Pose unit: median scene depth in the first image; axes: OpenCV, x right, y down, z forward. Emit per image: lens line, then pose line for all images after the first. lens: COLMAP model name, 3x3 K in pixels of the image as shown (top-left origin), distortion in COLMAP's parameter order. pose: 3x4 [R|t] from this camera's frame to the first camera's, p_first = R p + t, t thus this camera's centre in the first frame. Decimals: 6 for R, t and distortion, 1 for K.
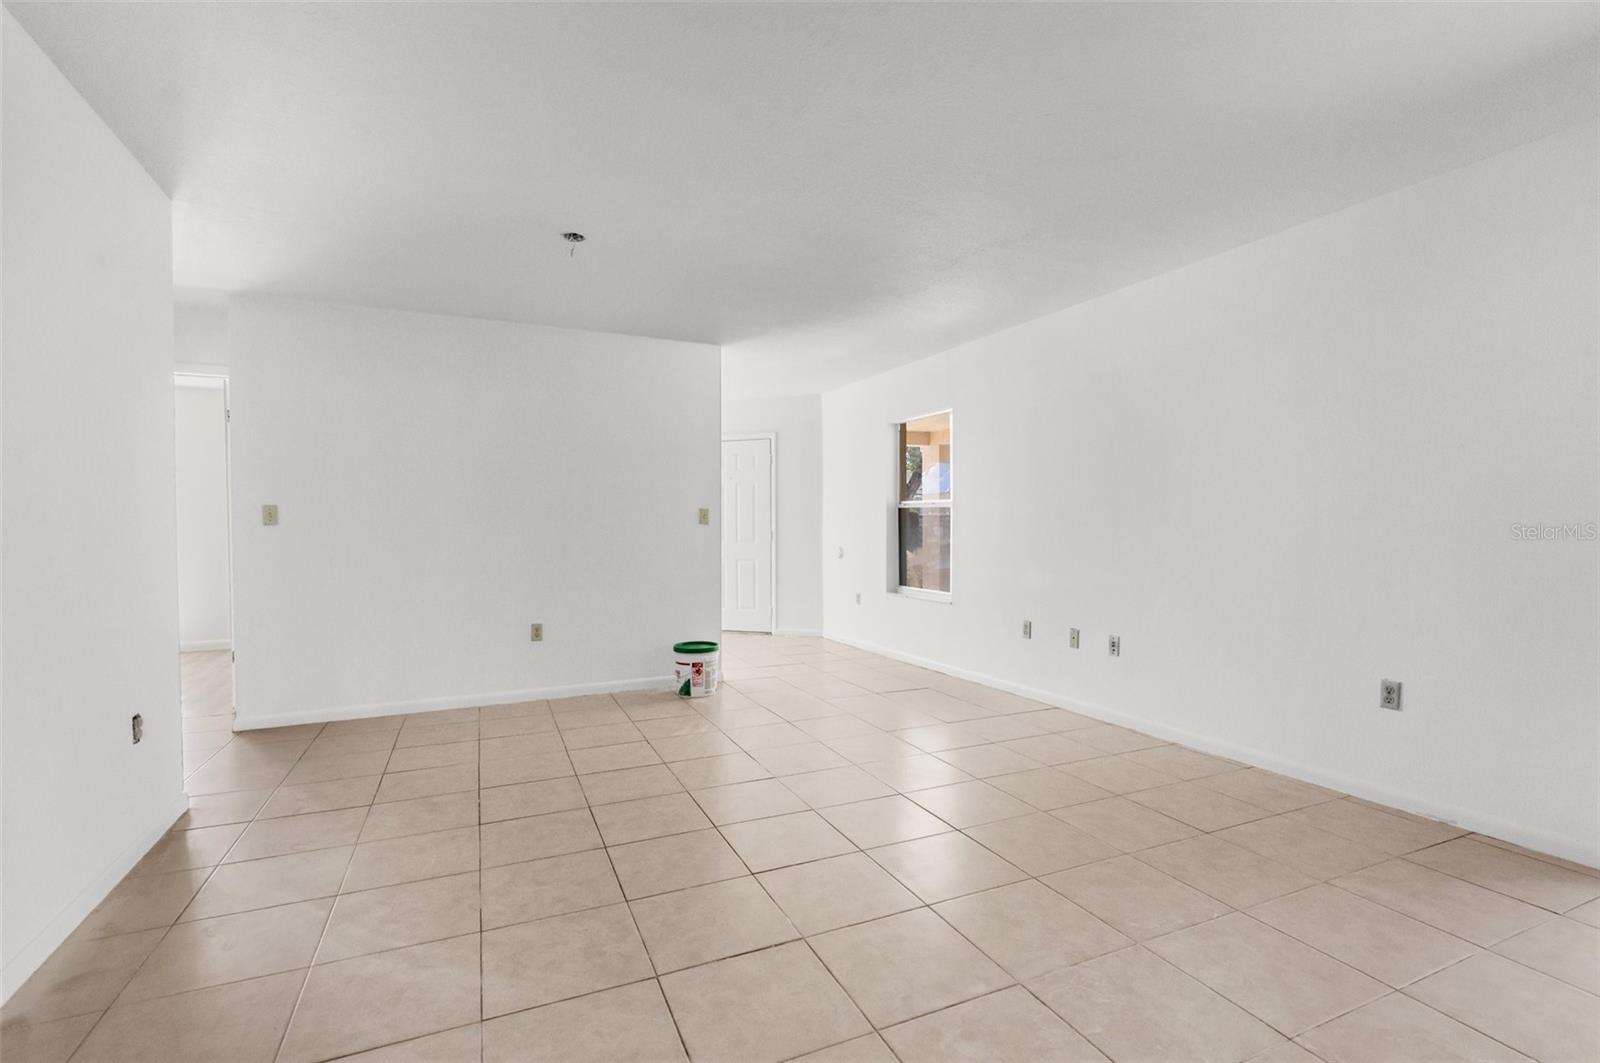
lens RADIAL K [[737.7, 0, 790.2], [0, 737.7, 536.7], [0, 0, 1]] dist [0.000683, 0.000107]
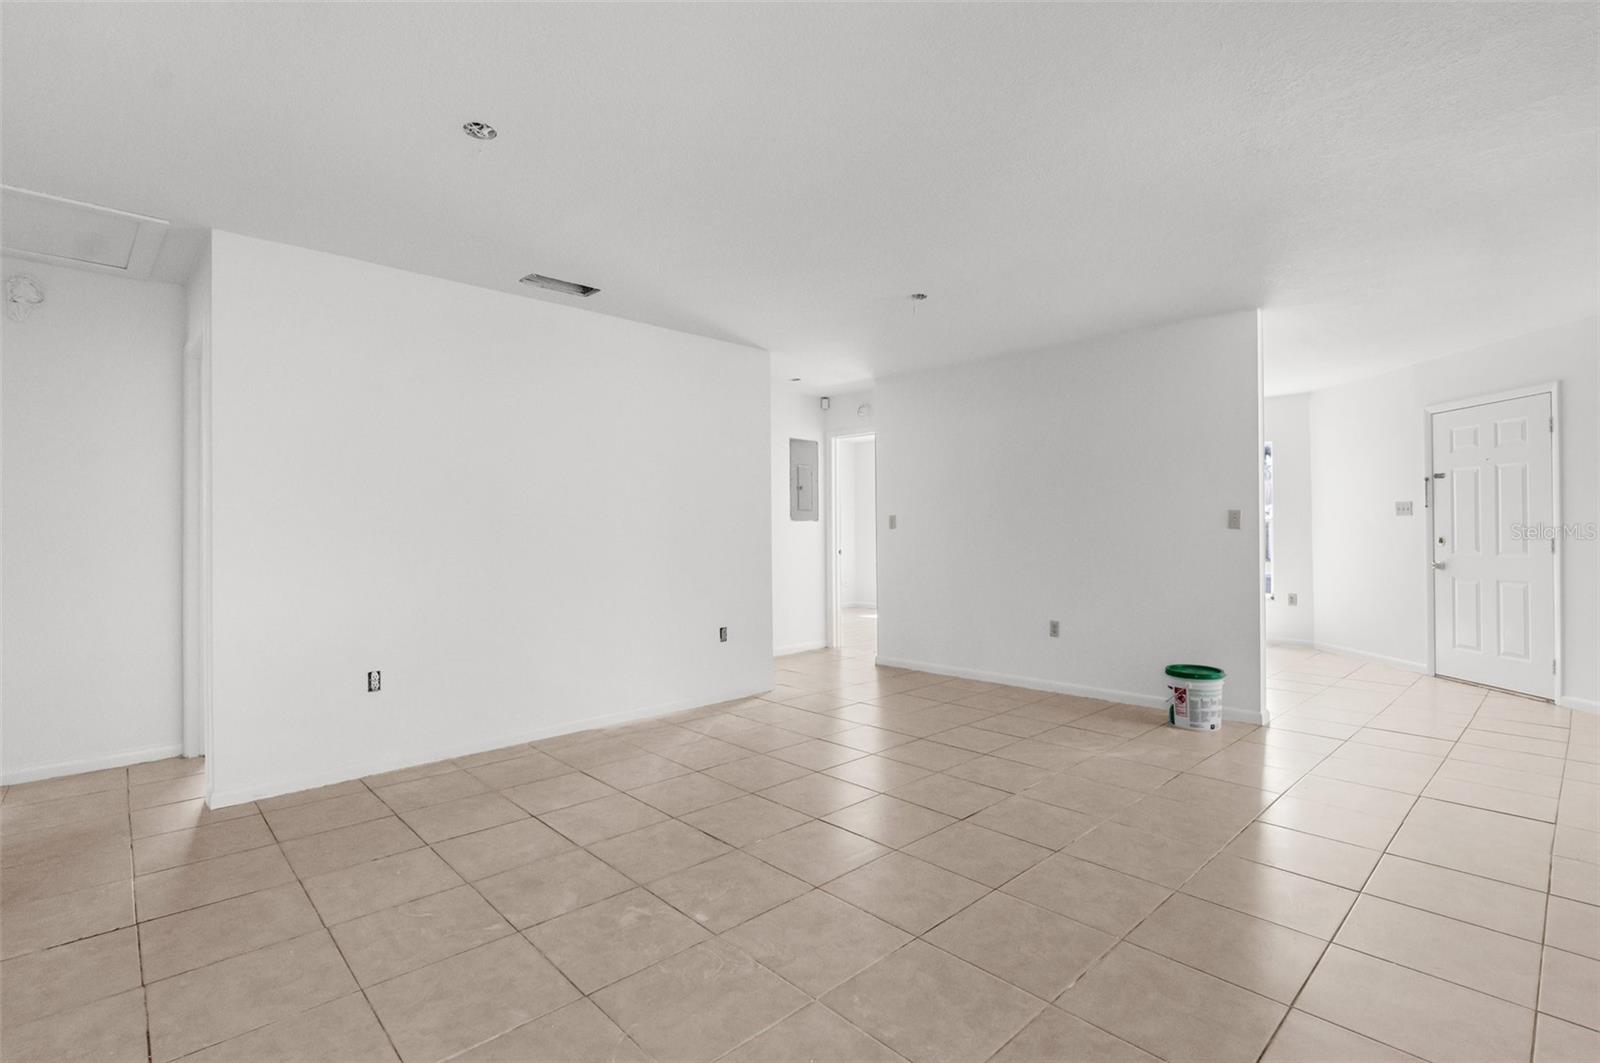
lens RADIAL K [[737.7, 0, 783.8], [0, 737.7, 525.6], [0, 0, 1]] dist [0.000683, 0.000107]
pose [[0.330383, -0.000022, -0.943847, 0.618596], [-0.013325, 0.999900, -0.004687, -0.012246], [0.943753, 0.014125, 0.330350, 0.306715]]
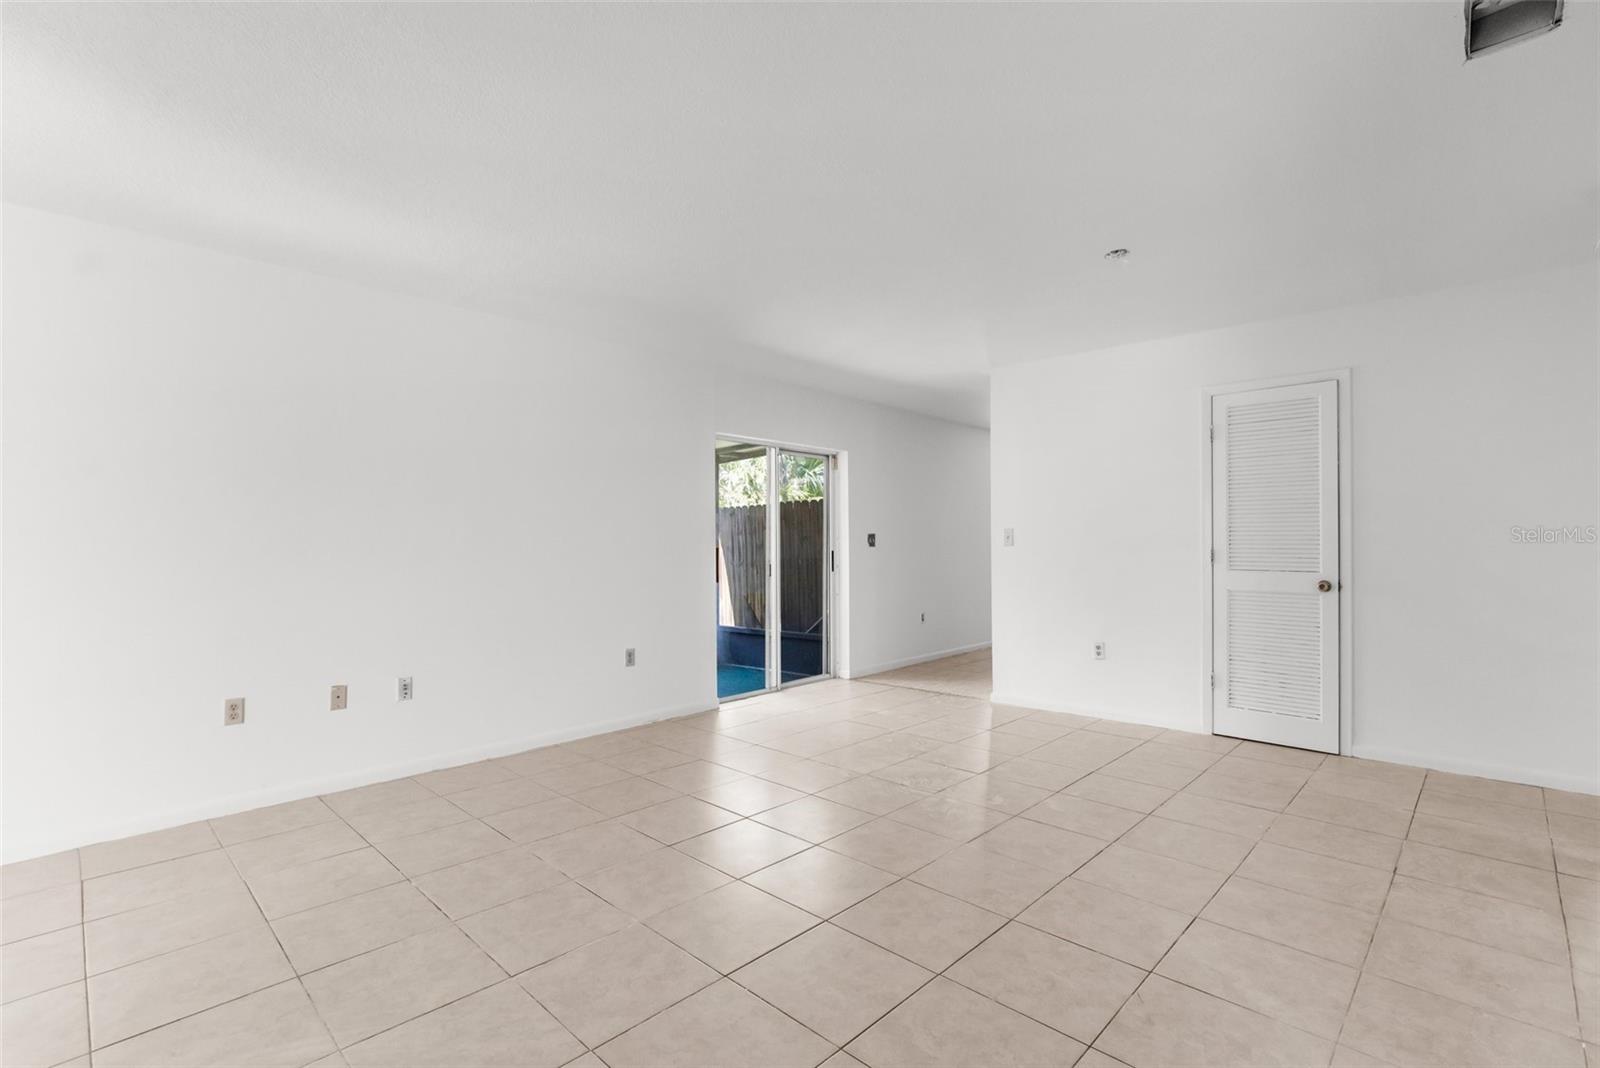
lens RADIAL K [[737.7, 0, 807.3], [0, 737.7, 539.7], [0, 0, 1]] dist [0.000683, 0.000107]
pose [[-0.404291, 0.016274, 0.914486, -0.556497], [0.022503, 0.999716, -0.007842, -0.013548], [-0.914354, 0.017409, -0.404542, 0.884323]]
